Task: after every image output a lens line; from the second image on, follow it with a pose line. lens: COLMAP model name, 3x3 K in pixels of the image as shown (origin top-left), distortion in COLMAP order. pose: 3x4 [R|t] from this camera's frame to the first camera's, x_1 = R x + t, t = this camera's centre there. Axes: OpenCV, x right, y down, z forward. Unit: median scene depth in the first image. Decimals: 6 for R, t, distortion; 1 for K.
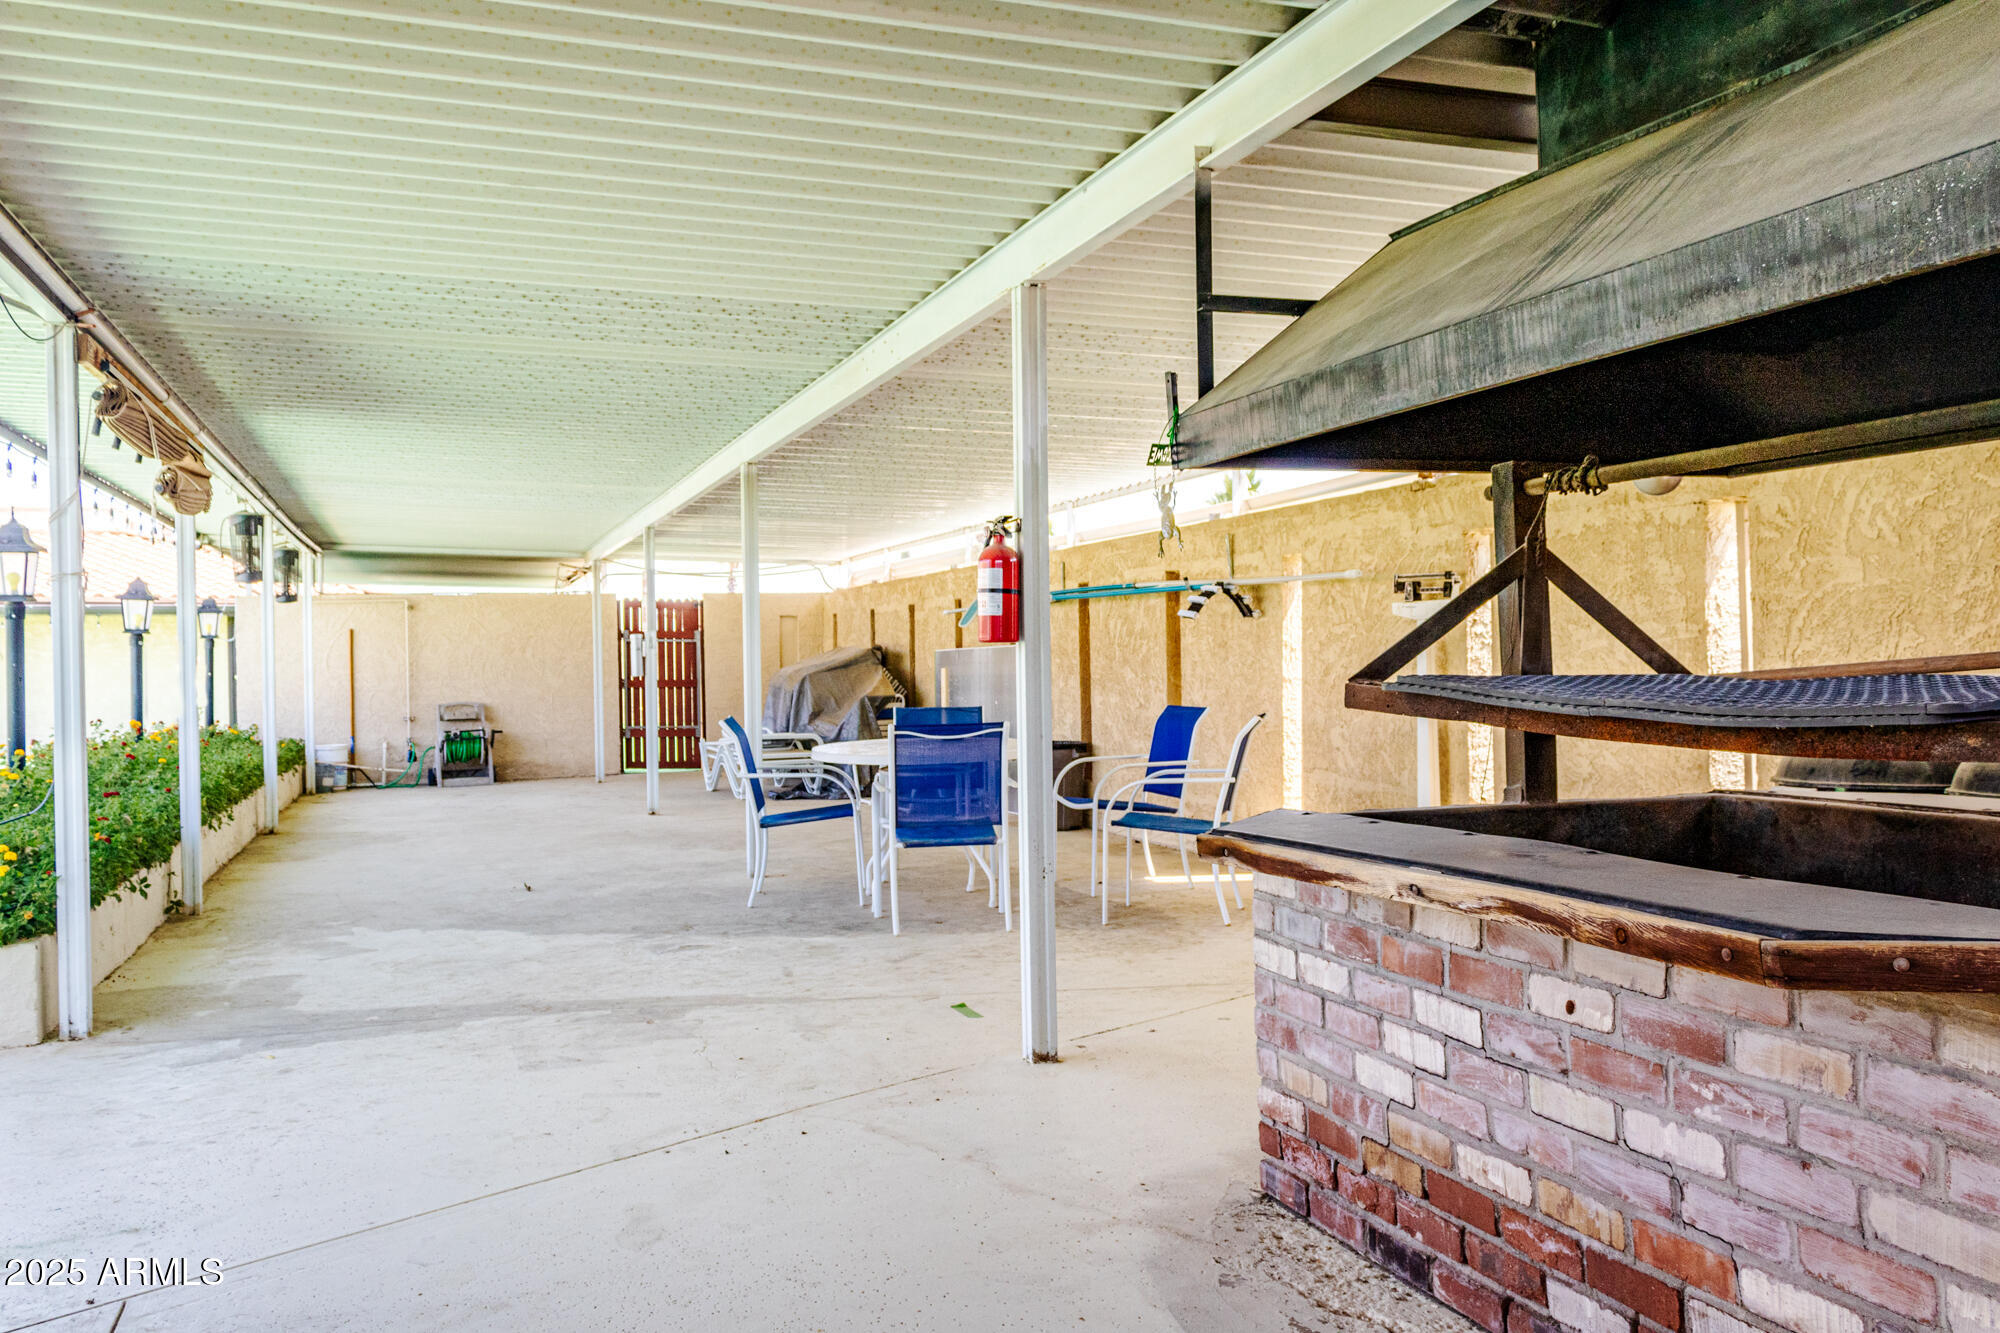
lens RADIAL K [[1663.2, 0, 1000.0], [0, 1663.2, 666.5], [0, 0, 1]] dist [-0.003369, -0.003030]
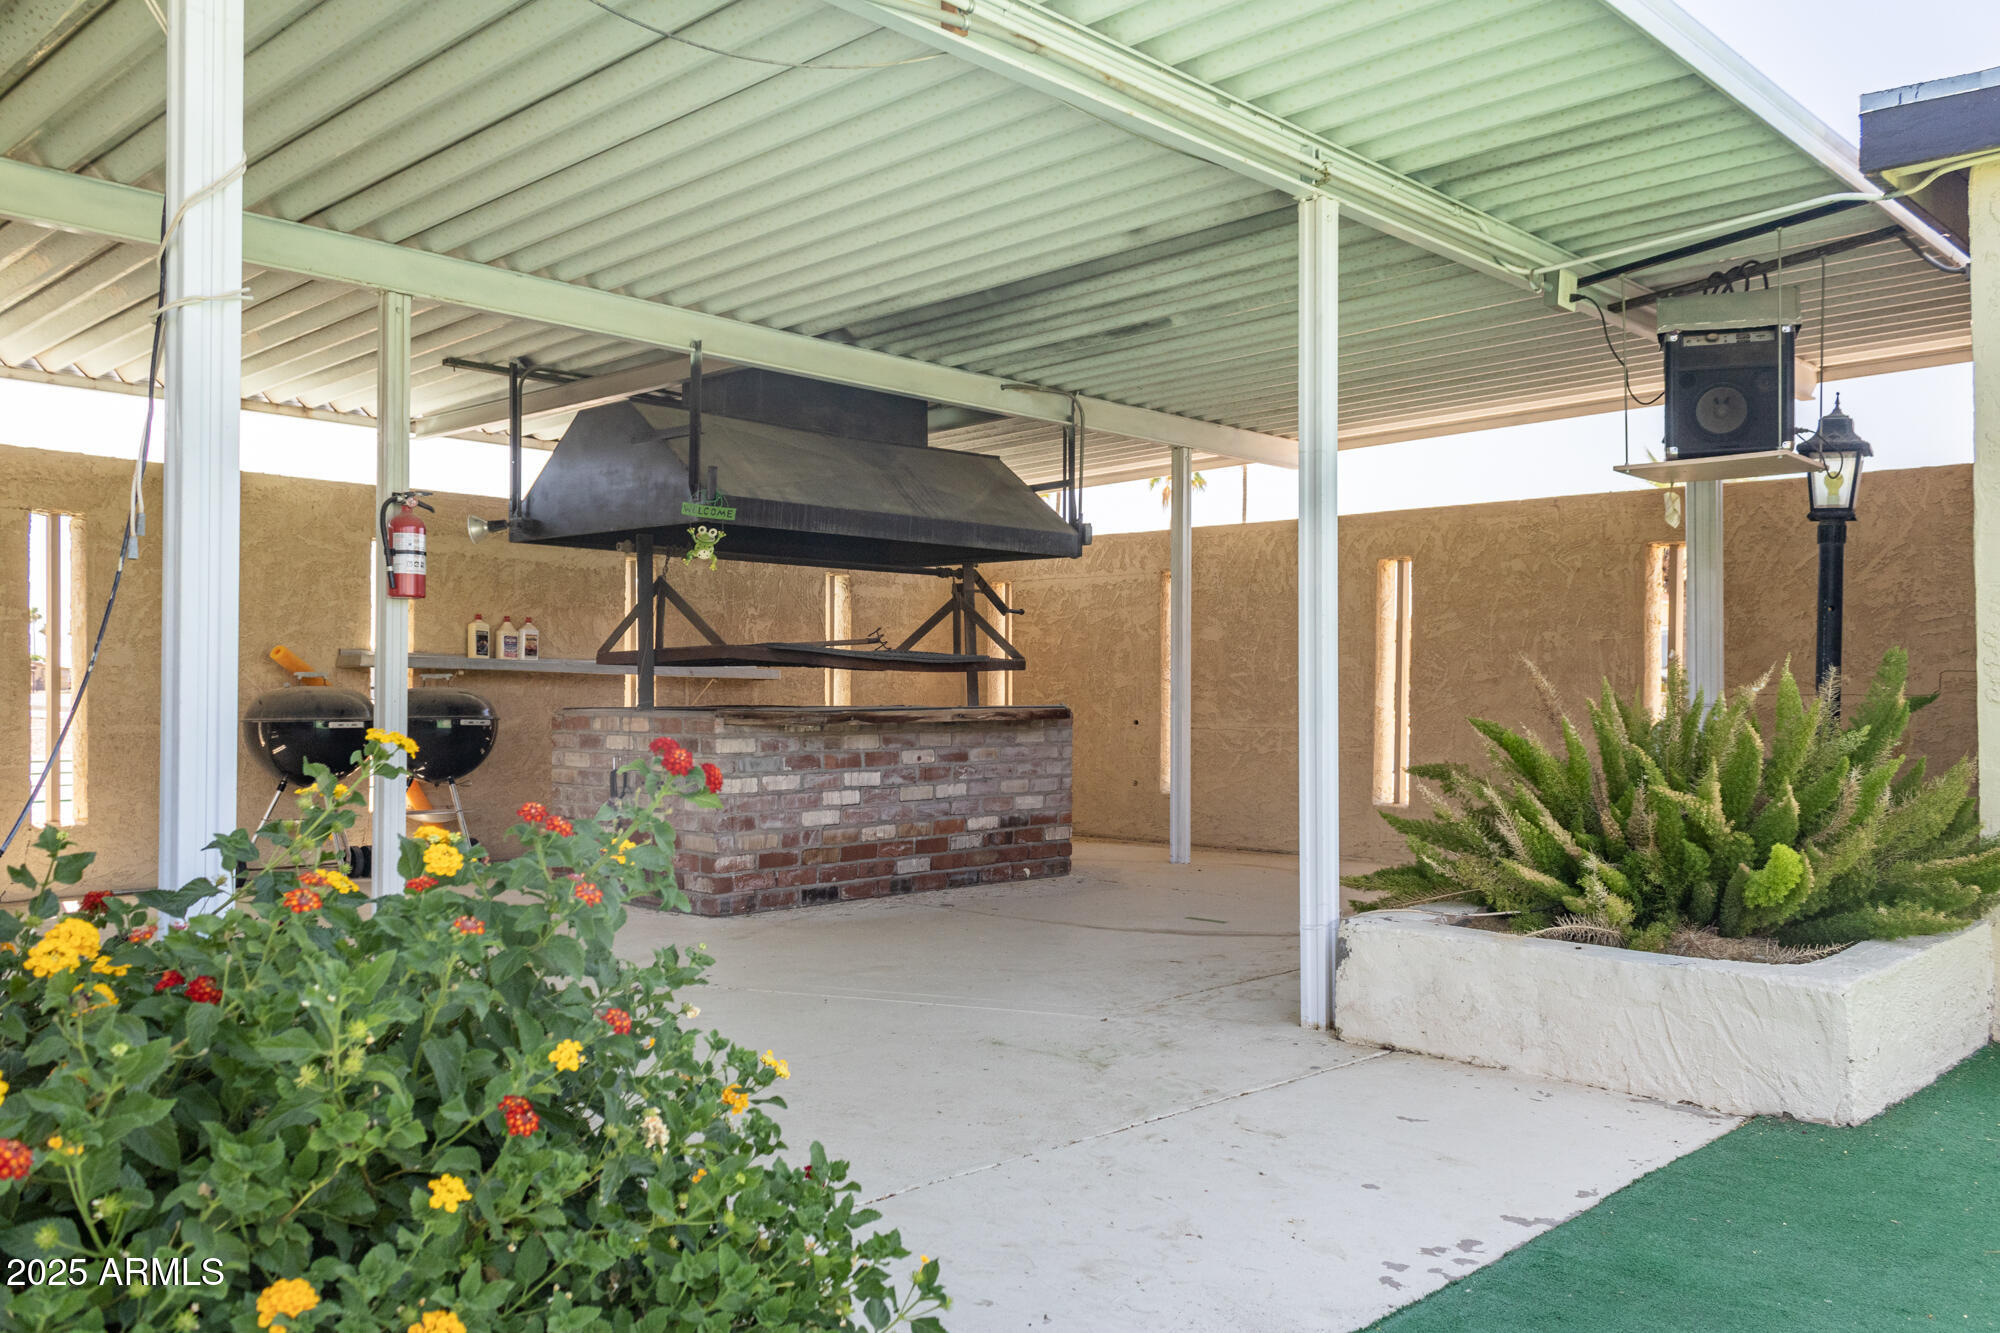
lens RADIAL K [[1663.2, 0, 1000.0], [0, 1663.2, 666.5], [0, 0, 1]] dist [-0.003369, -0.003030]
pose [[-0.464144, 0.030866, 0.885222, -1.960799], [0.004421, 0.999461, -0.032531, 0.117871], [-0.885749, -0.011185, -0.464030, 1.890128]]
